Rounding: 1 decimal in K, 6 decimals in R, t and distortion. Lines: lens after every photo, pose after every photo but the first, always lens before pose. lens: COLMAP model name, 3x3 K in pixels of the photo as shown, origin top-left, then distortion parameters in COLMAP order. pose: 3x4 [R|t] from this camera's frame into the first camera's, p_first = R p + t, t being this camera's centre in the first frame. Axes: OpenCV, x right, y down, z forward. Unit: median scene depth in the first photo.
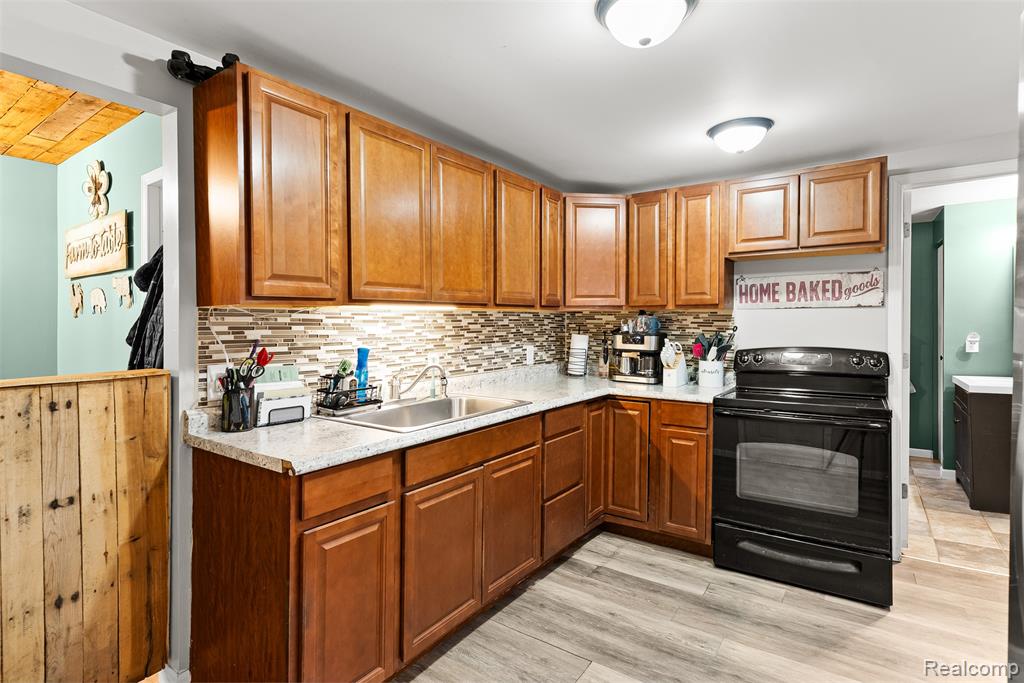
lens RADIAL K [[491.4, 0, 507.0], [0, 491.4, 332.6], [0, 0, 1]] dist [-0.003585, -0.000247]
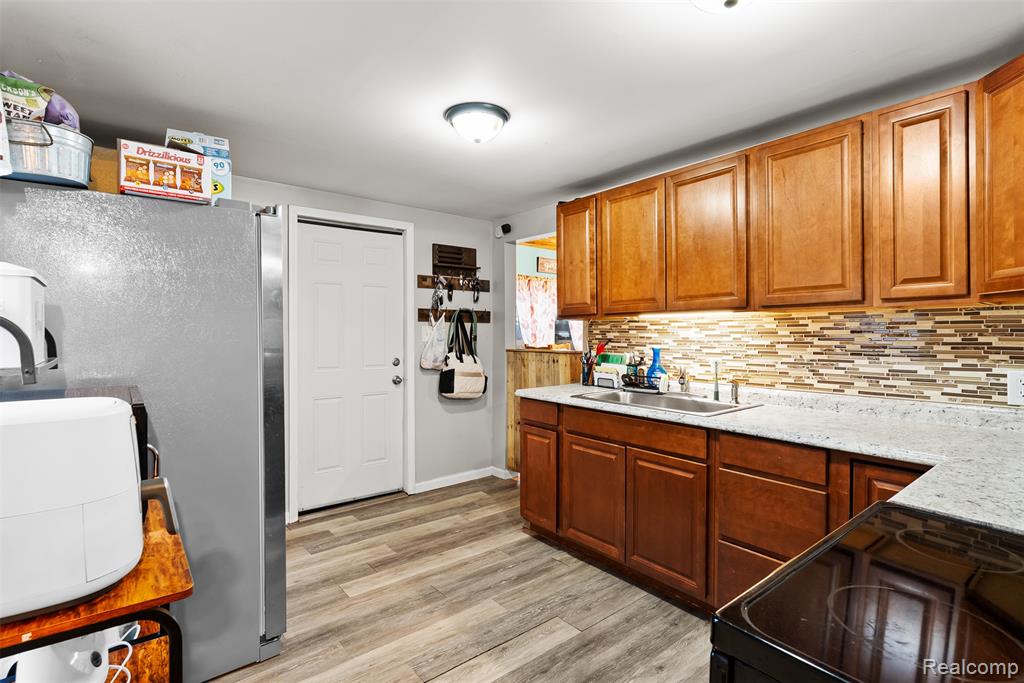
lens RADIAL K [[491.4, 0, 510.7], [0, 491.4, 335.1], [0, 0, 1]] dist [-0.003585, -0.000247]
pose [[-0.252139, 0.011655, -0.967621, 0.829460], [-0.015101, 0.999758, 0.015978, -0.013029], [0.967573, 0.018641, -0.251902, 0.716749]]
